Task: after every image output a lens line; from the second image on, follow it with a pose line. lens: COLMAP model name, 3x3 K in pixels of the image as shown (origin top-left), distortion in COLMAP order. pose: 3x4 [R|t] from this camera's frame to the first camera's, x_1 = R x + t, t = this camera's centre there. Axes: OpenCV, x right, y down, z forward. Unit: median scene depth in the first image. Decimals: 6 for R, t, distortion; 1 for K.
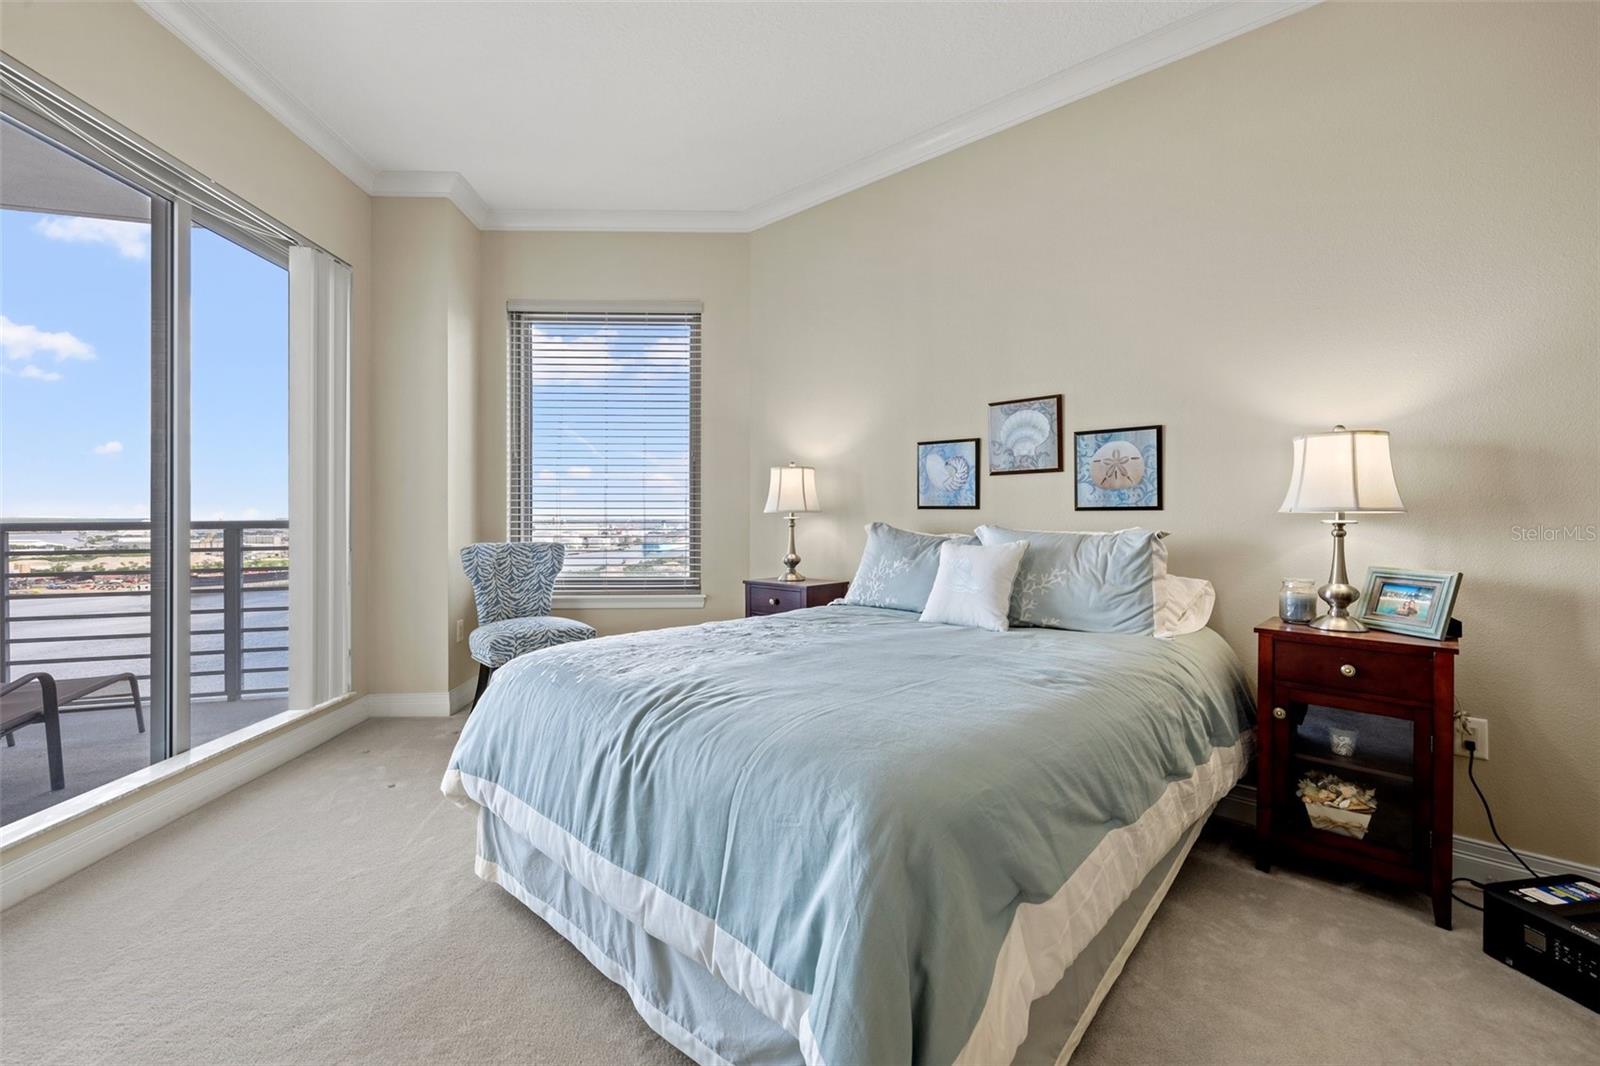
lens RADIAL K [[676.6, 0, 785.5], [0, 676.6, 522.1], [0, 0, 1]] dist [-0.000007, 0.000554]
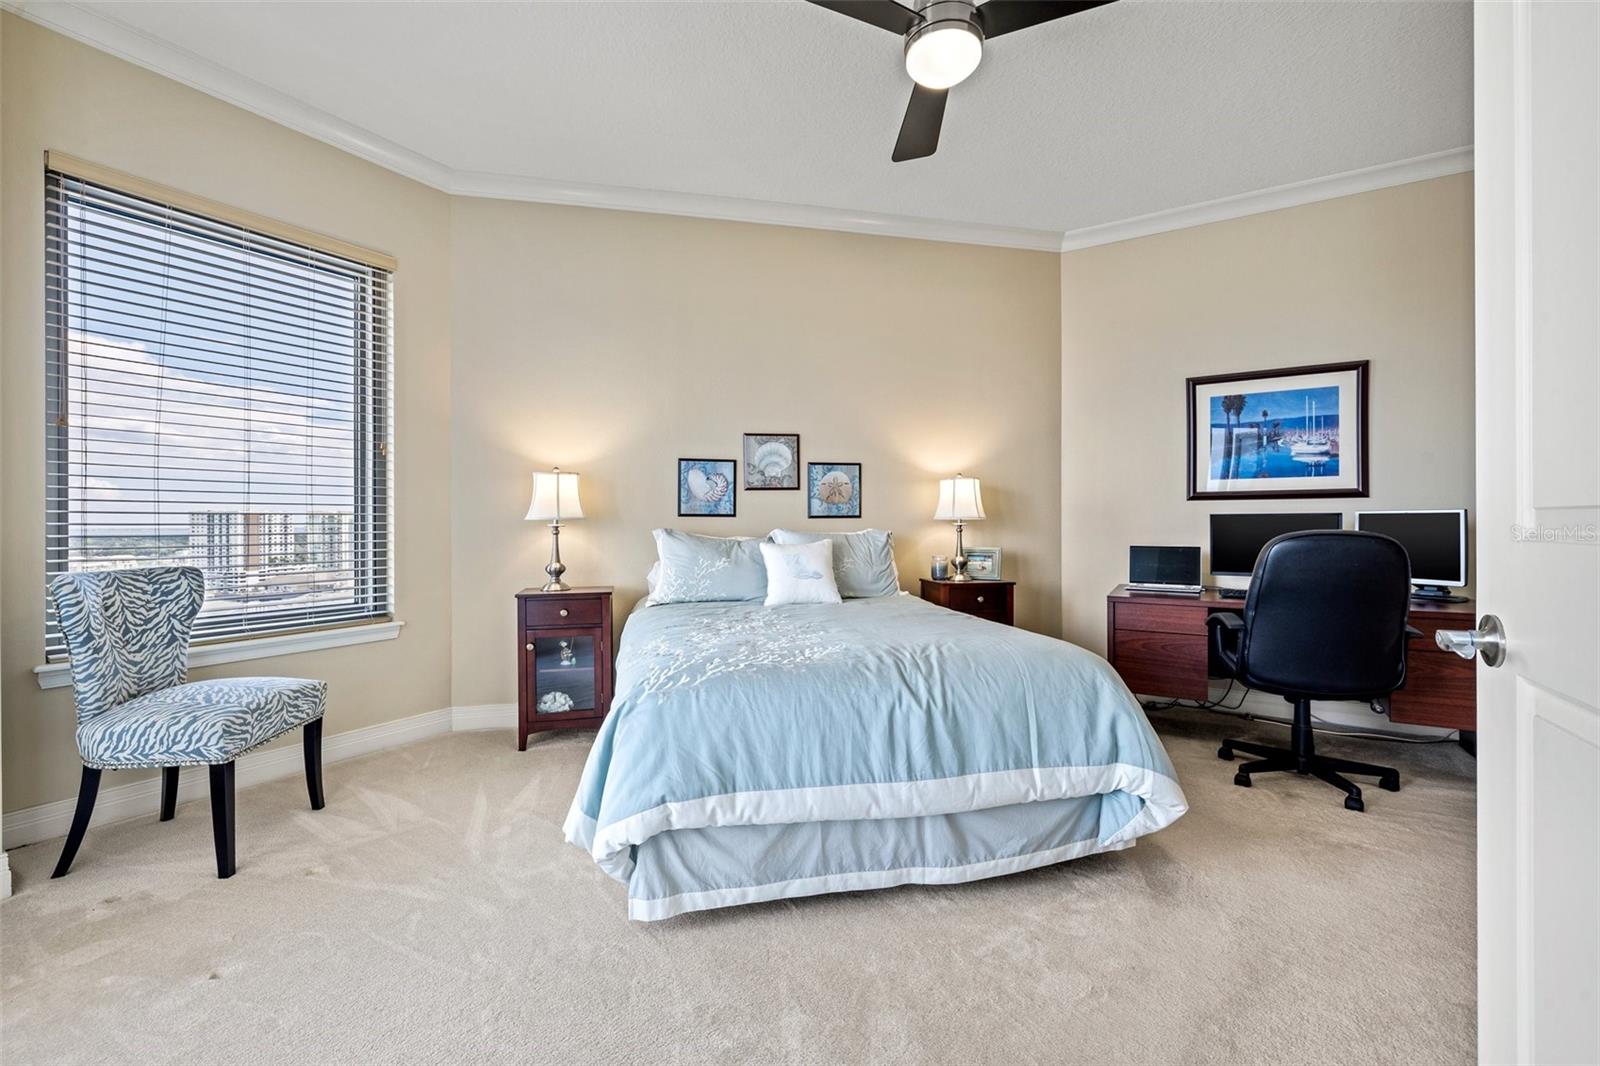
lens RADIAL K [[686.4, 0, 774.9], [0, 686.4, 526.5], [0, 0, 1]] dist [0.000113, 0.000150]
pose [[0.573679, -0.010574, 0.819012, -0.756869], [0.011831, 0.999919, 0.004623, -0.006481], [-0.818995, 0.007037, 0.573758, 0.227451]]
